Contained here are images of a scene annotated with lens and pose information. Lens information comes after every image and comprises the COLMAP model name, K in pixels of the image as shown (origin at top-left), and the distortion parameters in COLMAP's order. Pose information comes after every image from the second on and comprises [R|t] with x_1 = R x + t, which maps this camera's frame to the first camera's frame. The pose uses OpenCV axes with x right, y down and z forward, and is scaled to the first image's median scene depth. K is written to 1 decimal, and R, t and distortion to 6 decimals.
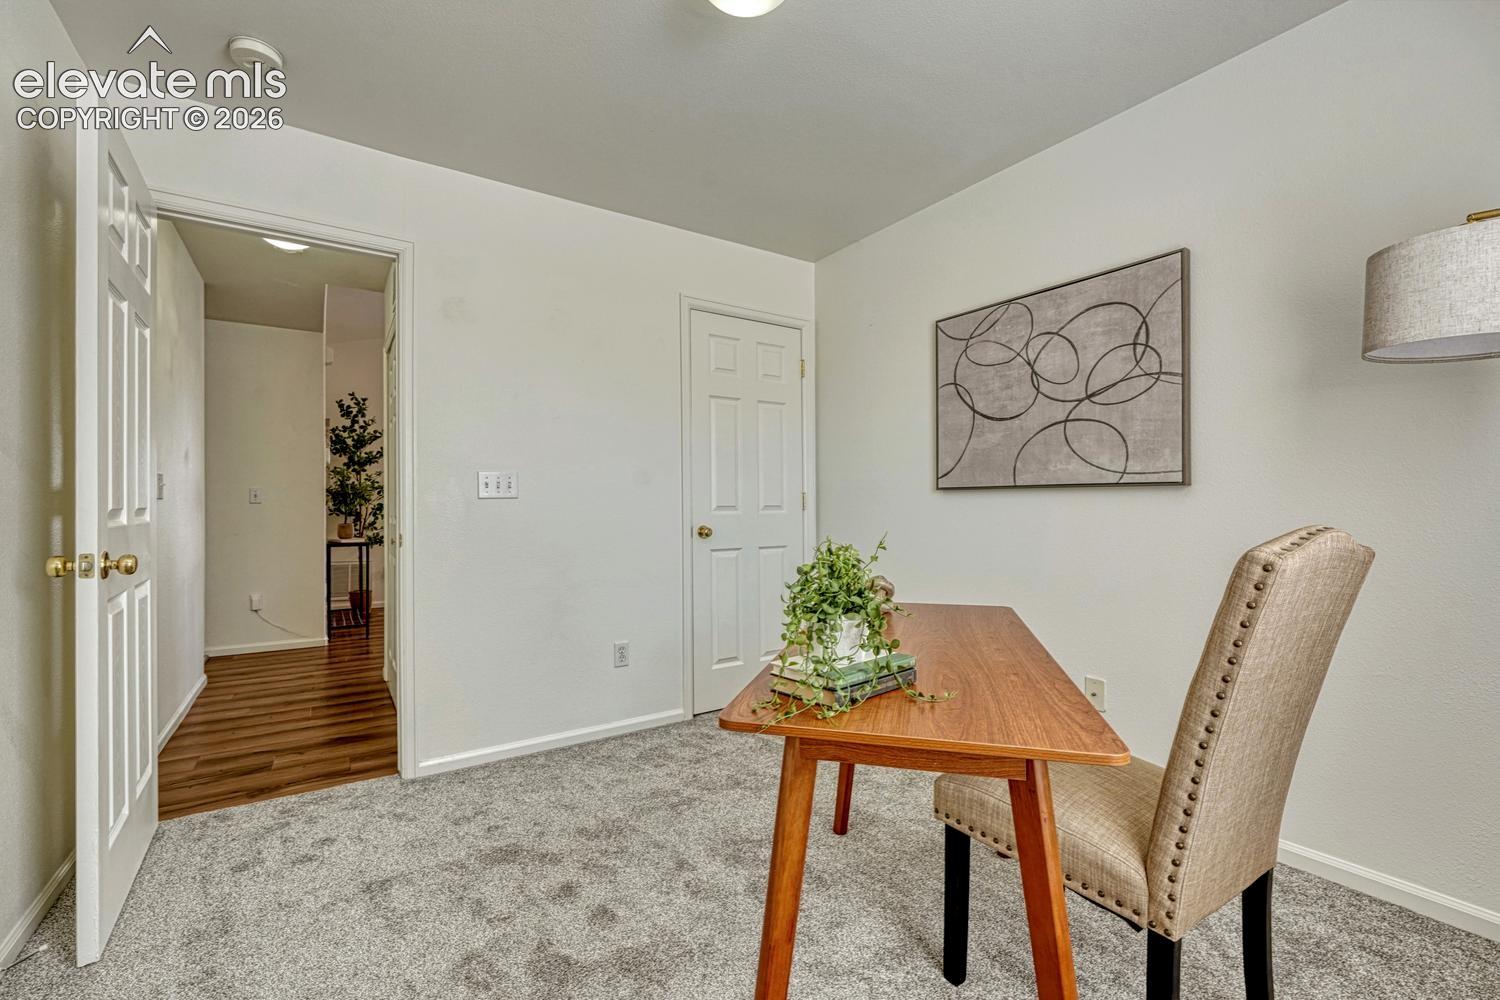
lens RADIAL K [[633.4, 0, 749.3], [0, 633.4, 514.8], [0, 0, 1]] dist [-0.011185, 0.000072]
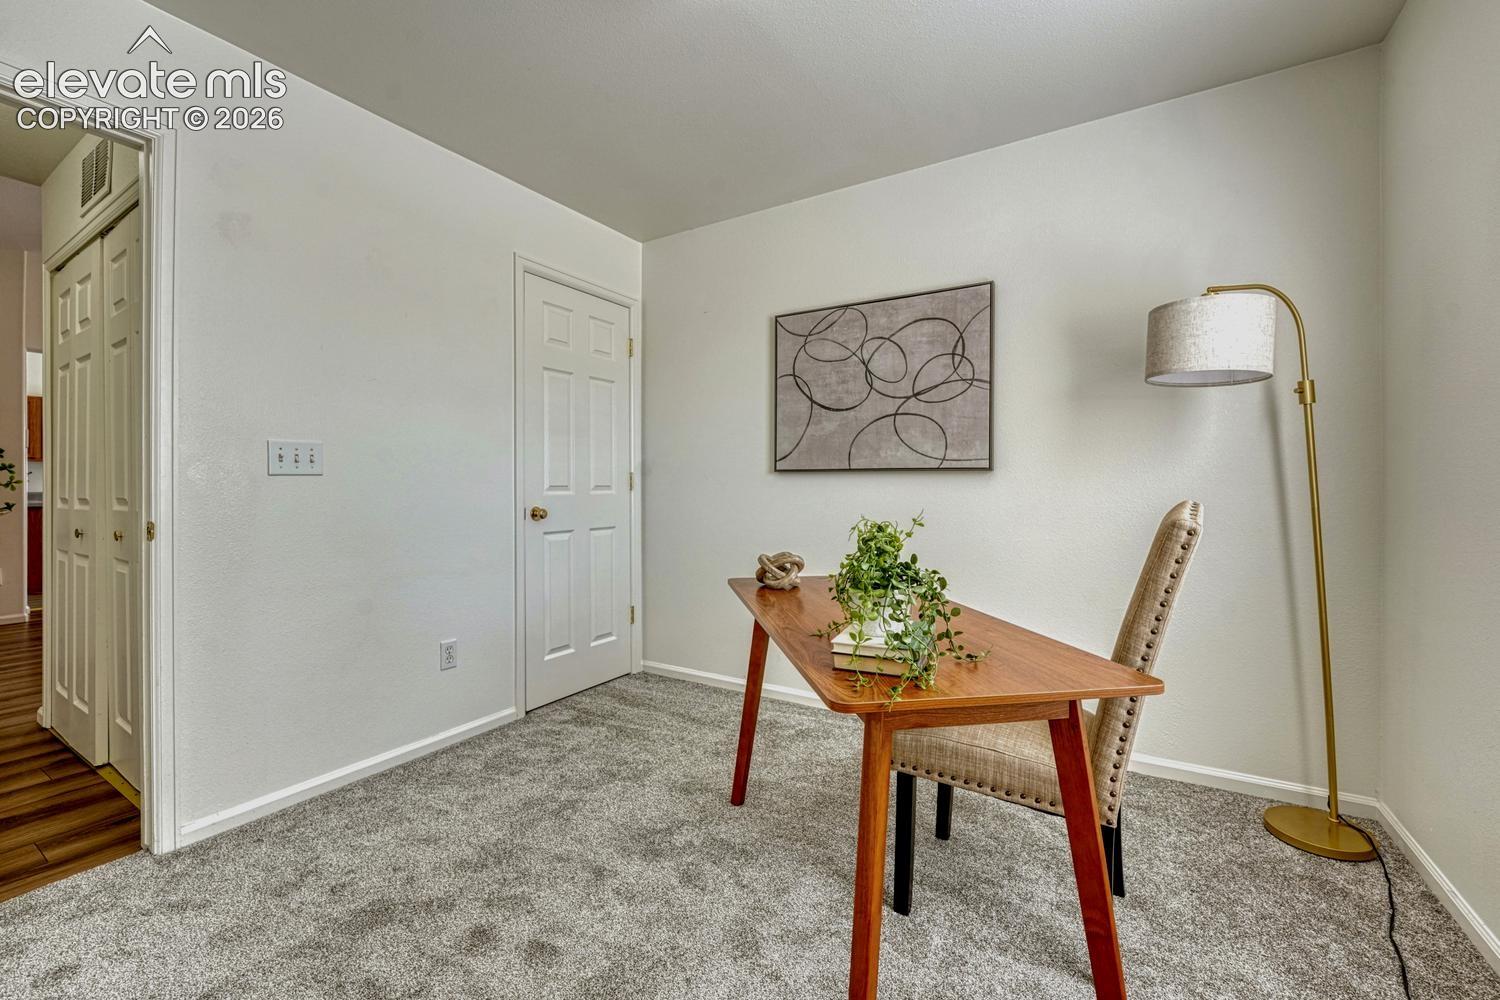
lens RADIAL K [[611.6, 0, 747.6], [0, 611.6, 497.8], [0, 0, 1]] dist [-0.013694, 0.003519]
pose [[0.912010, -0.004143, 0.410147, -0.213977], [0.002696, 0.999988, 0.004106, 0.000877], [-0.410159, -0.002639, 0.912010, 0.077284]]
